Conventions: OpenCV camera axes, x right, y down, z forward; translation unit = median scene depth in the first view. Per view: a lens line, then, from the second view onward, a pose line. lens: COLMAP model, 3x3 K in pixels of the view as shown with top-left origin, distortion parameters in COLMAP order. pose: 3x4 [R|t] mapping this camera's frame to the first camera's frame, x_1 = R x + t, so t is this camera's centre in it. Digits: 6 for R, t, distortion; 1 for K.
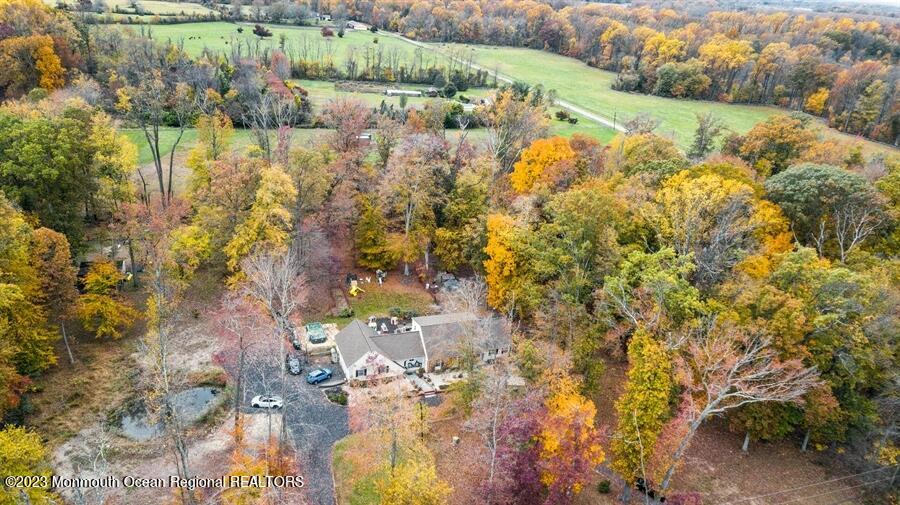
lens RADIAL K [[695.8, 0, 448.3], [0, 695.8, 247.6], [0, 0, 1]] dist [0.038054, -0.019180]
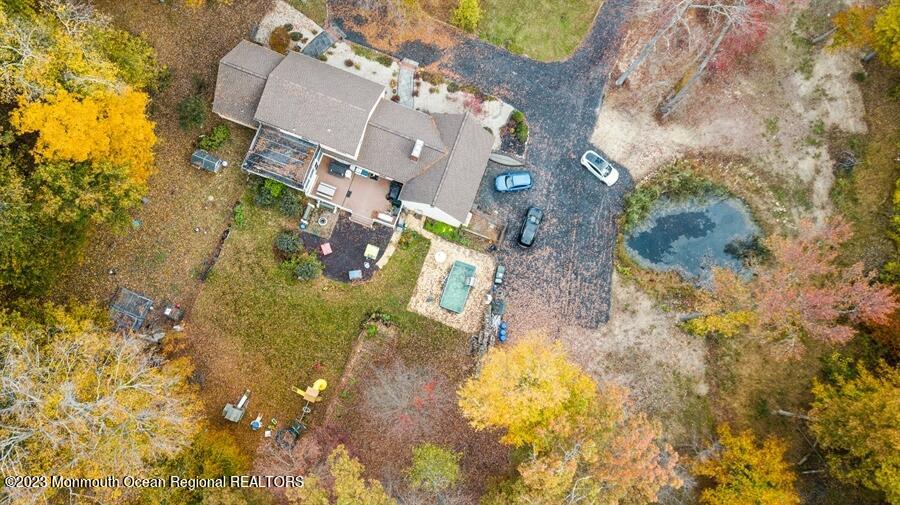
lens RADIAL K [[695.8, 0, 453.8], [0, 695.8, 260.8], [0, 0, 1]] dist [0.038054, -0.019180]
pose [[-0.752359, -0.657459, -0.041288, -0.127480], [0.103083, -0.179402, 0.978360, -0.411317], [-0.650639, 0.731822, 0.202748, 0.751434]]
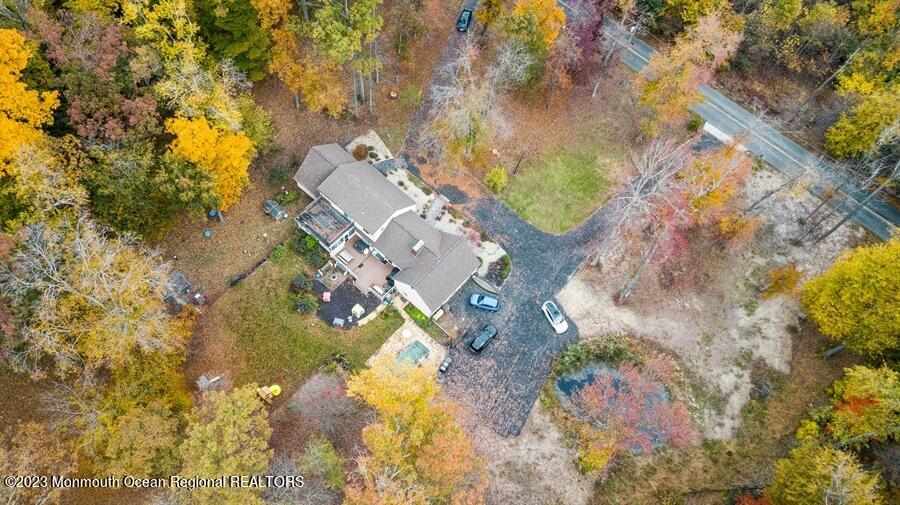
lens RADIAL K [[695.8, 0, 455.9], [0, 695.8, 250.7], [0, 0, 1]] dist [0.038054, -0.019180]
pose [[-0.466849, -0.833539, 0.295406, -0.293106], [0.223294, 0.212111, 0.951393, -0.532407], [-0.855682, 0.510120, 0.087100, 0.724489]]
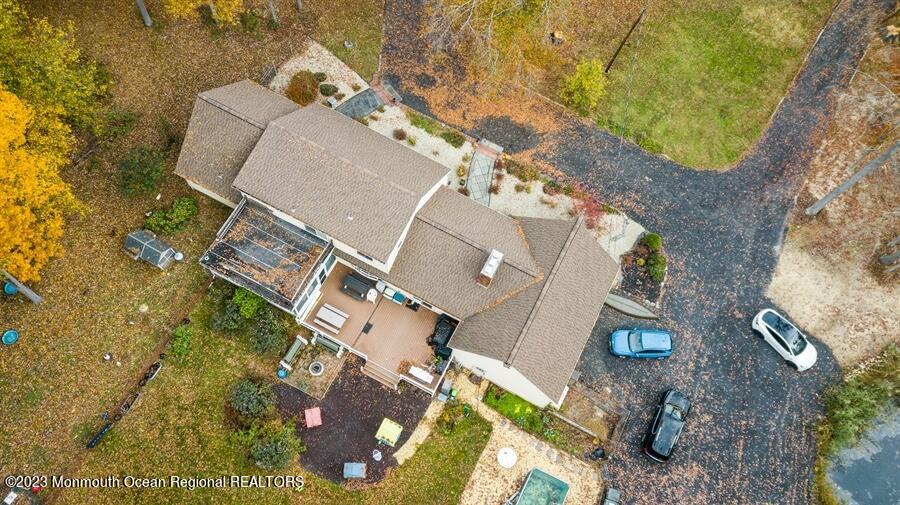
lens RADIAL K [[695.8, 0, 450.9], [0, 695.8, 254.1], [0, 0, 1]] dist [0.038054, -0.019180]
pose [[-0.662412, -0.729265, 0.171418, -0.111105], [0.167420, 0.078922, 0.982722, -0.200627], [-0.730193, 0.679665, 0.069815, 0.800382]]
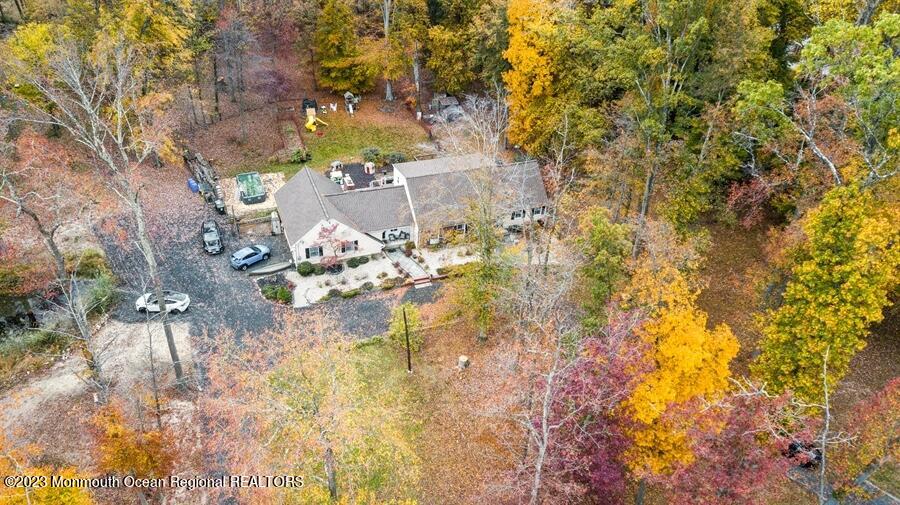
lens RADIAL K [[695.8, 0, 455.7], [0, 695.8, 270.7], [0, 0, 1]] dist [0.038054, -0.019180]
pose [[0.999852, -0.017109, 0.001695, 0.002641], [0.016080, 0.965476, 0.259996, 0.024975], [-0.006085, -0.259930, 0.965608, 0.294084]]
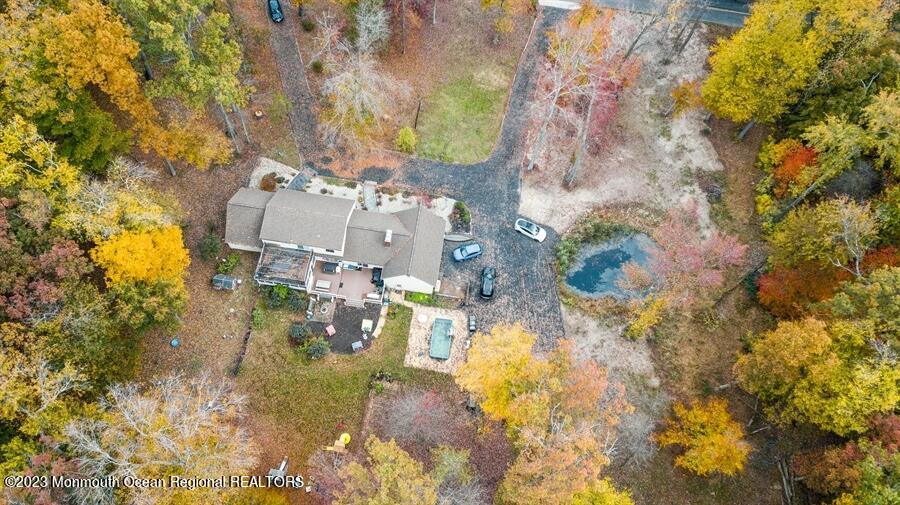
lens RADIAL K [[695.8, 0, 454.0], [0, 695.8, 253.5], [0, 0, 1]] dist [0.038054, -0.019180]
pose [[-0.872618, -0.483332, 0.070194, -0.182683], [0.047953, 0.058240, 0.997150, -0.553697], [-0.486043, 0.873498, -0.027644, 0.813547]]
